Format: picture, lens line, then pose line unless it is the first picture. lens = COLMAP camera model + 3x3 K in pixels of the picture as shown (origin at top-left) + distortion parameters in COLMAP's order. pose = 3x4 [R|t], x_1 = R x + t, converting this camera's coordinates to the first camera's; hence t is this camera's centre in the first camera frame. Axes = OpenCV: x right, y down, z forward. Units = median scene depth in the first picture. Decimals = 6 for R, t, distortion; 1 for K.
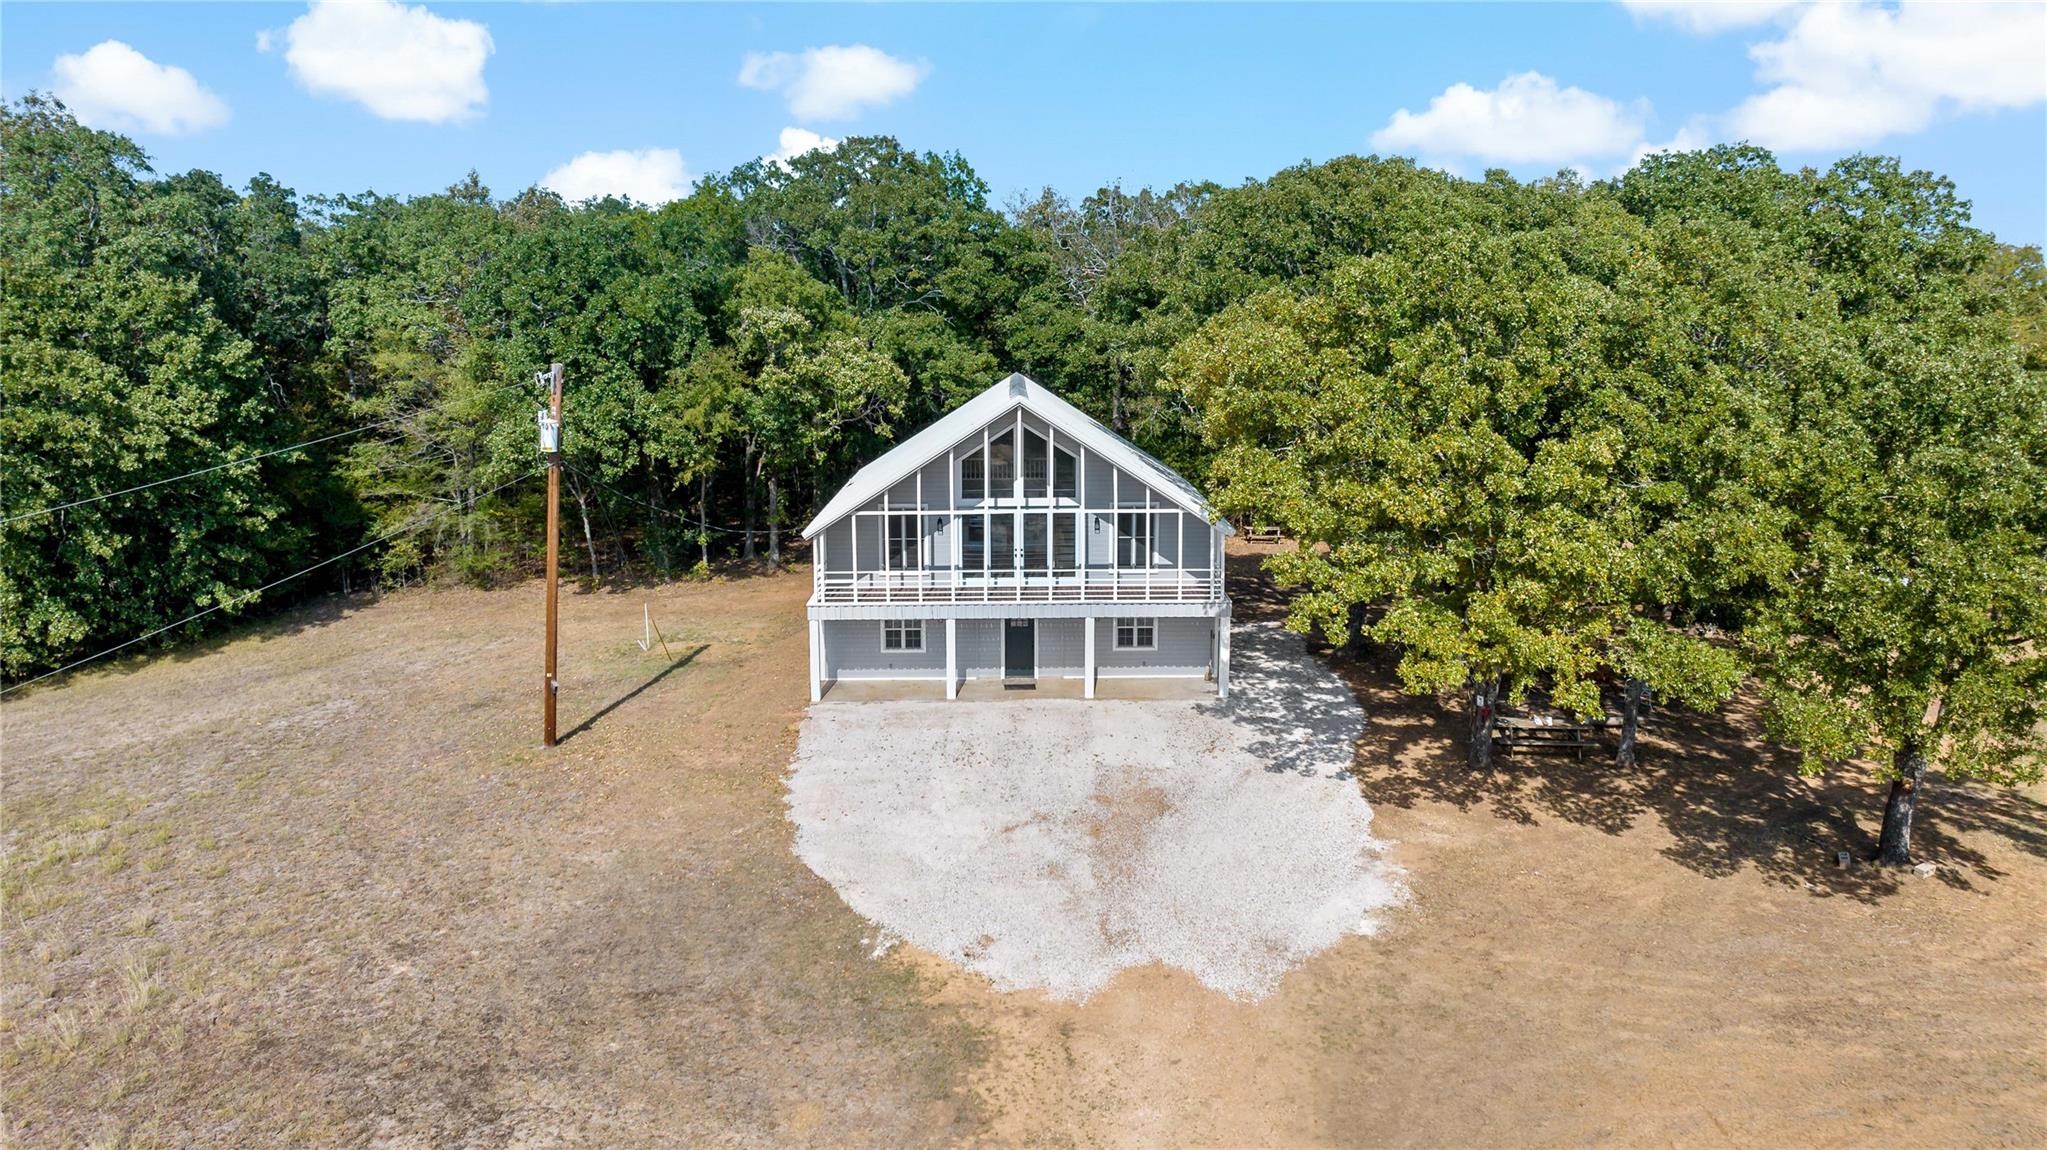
lens RADIAL K [[1451.1, 0, 1023.5], [0, 1451.1, 575.0], [0, 0, 1]] dist [-0.004434, -0.000827]
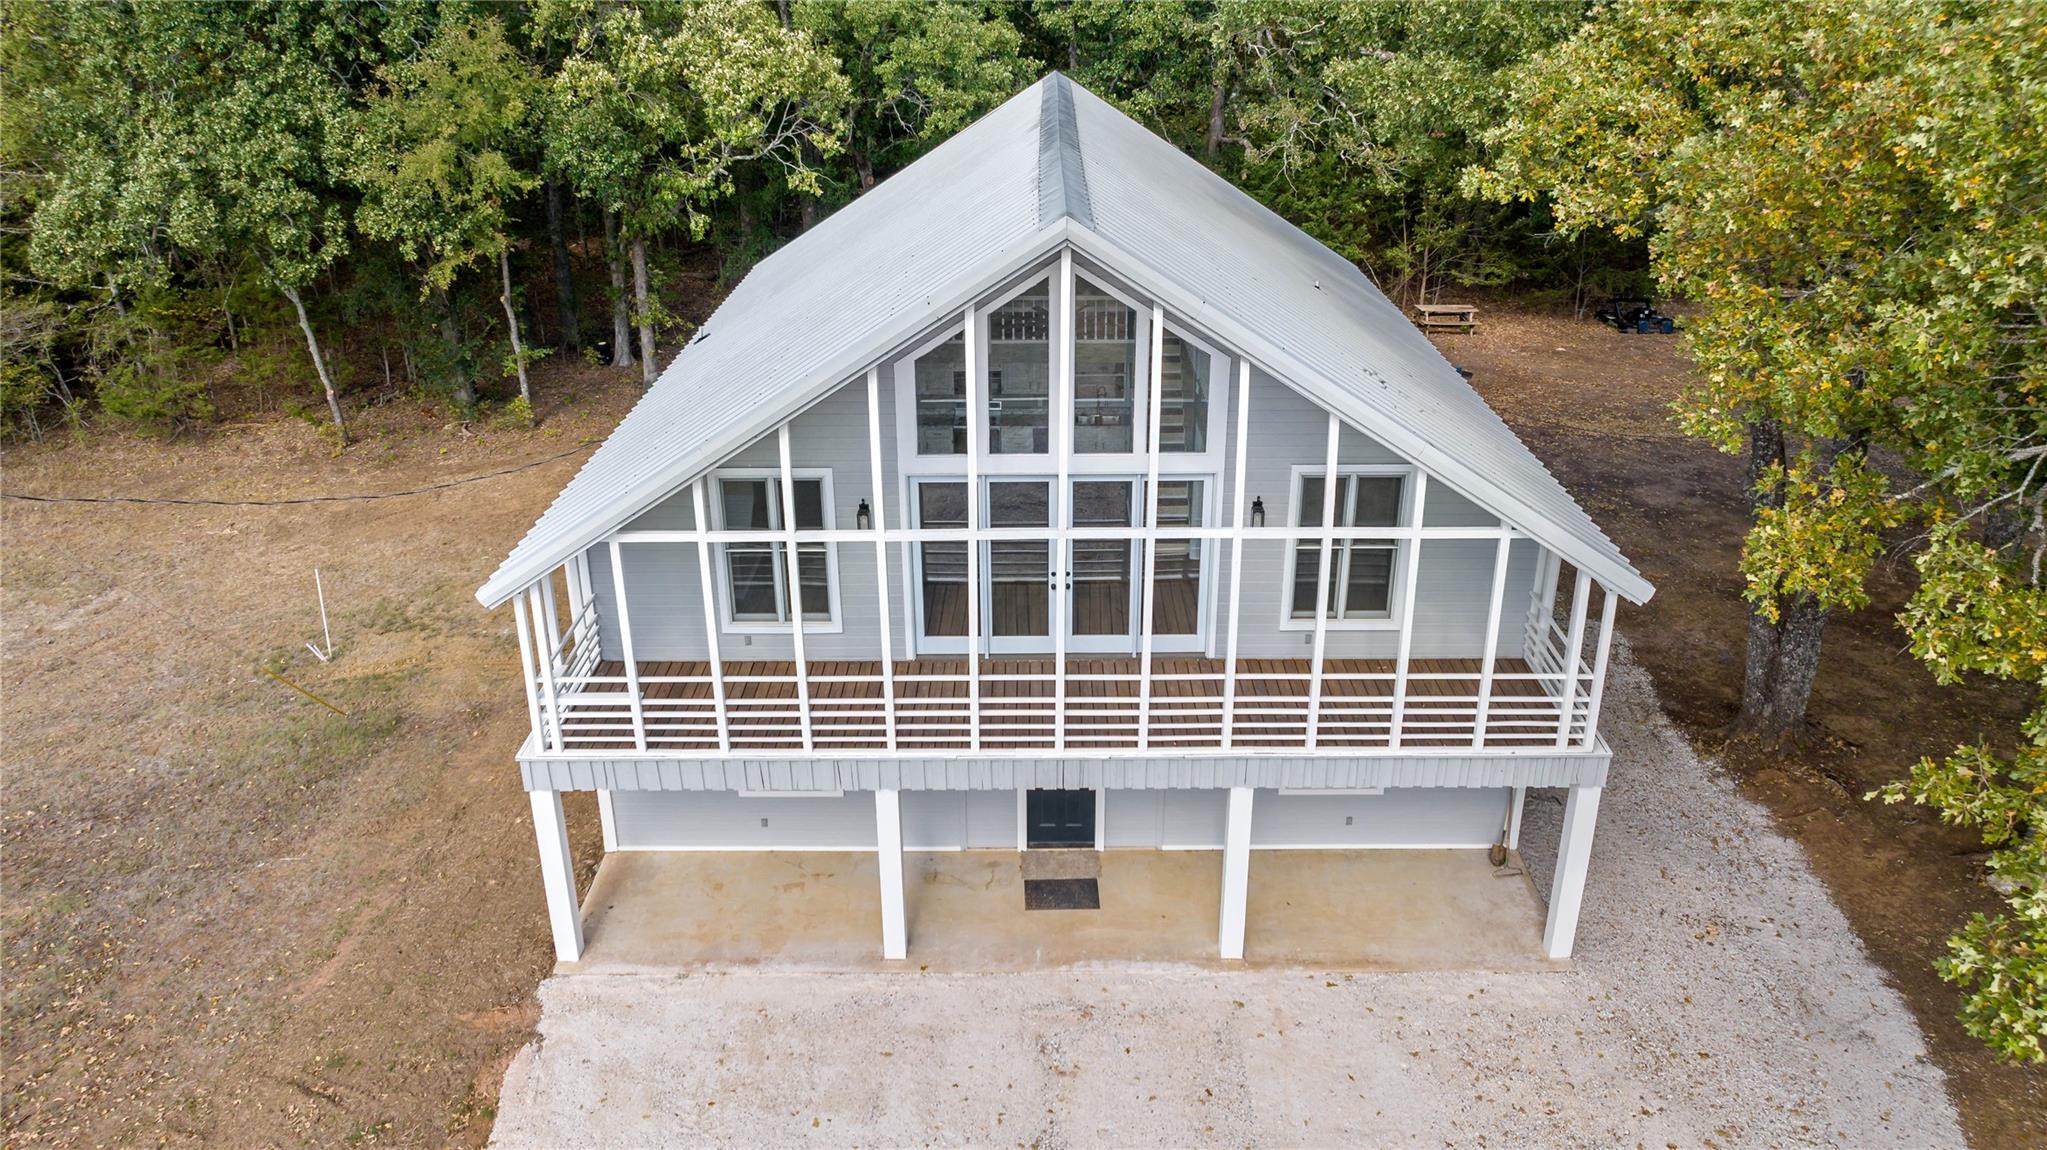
lens RADIAL K [[1435.4, 0, 1037.8], [0, 1435.4, 607.5], [0, 0, 1]] dist [-0.010052, -0.002036]
pose [[0.999878, 0.003056, -0.015304, -0.002635], [0.000935, 0.967146, 0.254219, -0.084613], [0.015578, -0.254202, 0.967026, 0.464399]]
